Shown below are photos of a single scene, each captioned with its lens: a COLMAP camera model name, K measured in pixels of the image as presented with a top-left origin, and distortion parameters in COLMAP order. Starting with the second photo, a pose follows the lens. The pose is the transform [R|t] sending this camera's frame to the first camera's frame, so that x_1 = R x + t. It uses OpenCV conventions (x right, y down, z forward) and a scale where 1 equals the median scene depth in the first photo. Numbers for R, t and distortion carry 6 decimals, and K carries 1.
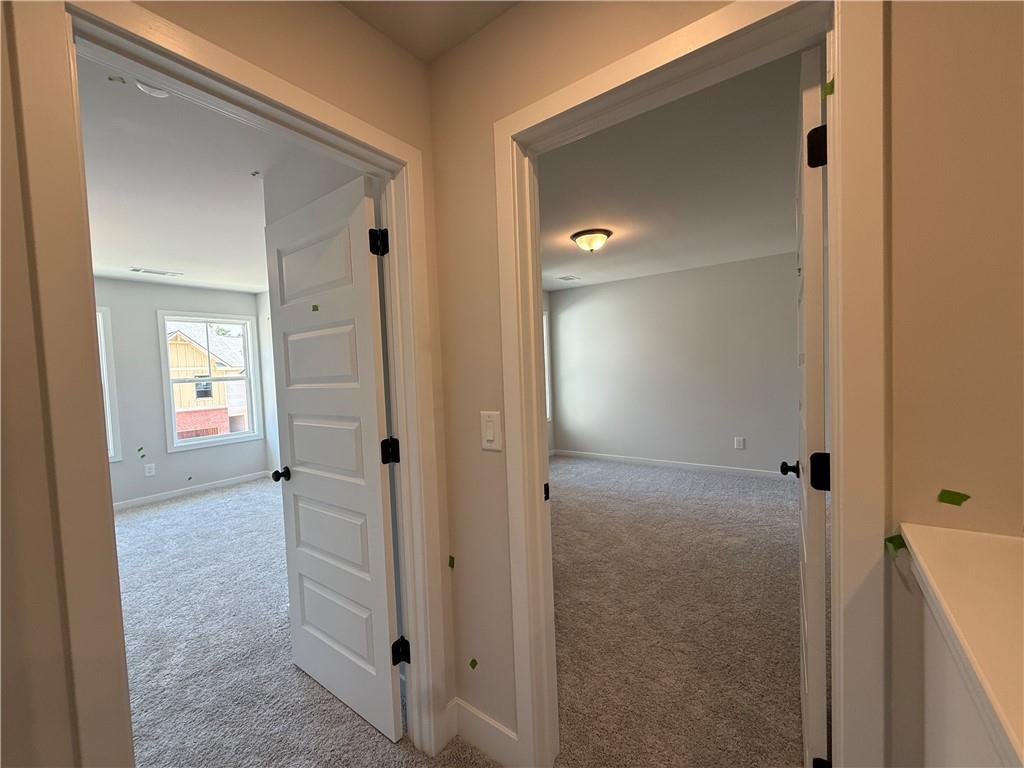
lens RADIAL K [[409.2, 0, 507.7], [0, 409.2, 385.4], [0, 0, 1]] dist [-0.001502, 0.001030]
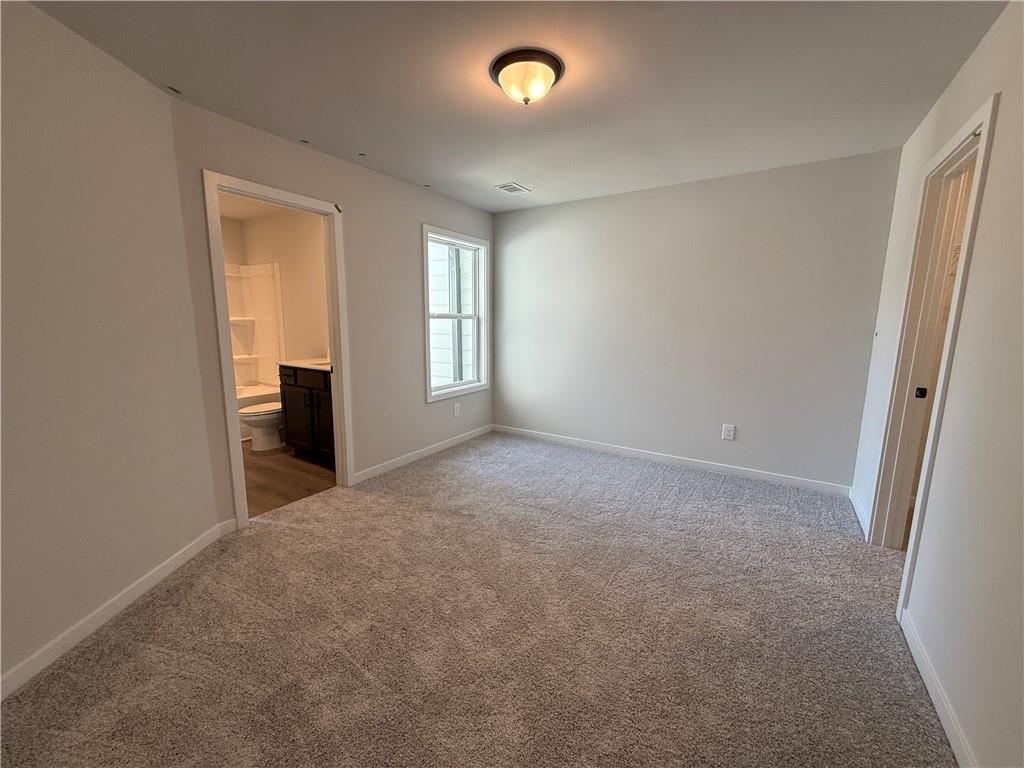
lens RADIAL K [[409.2, 0, 506.5], [0, 409.2, 385.6], [0, 0, 1]] dist [-0.001502, 0.001030]
pose [[0.997074, 0.036742, 0.067040, 0.145779], [-0.044054, 0.992835, 0.111072, -0.009152], [-0.062478, -0.113701, 0.991549, 0.387526]]
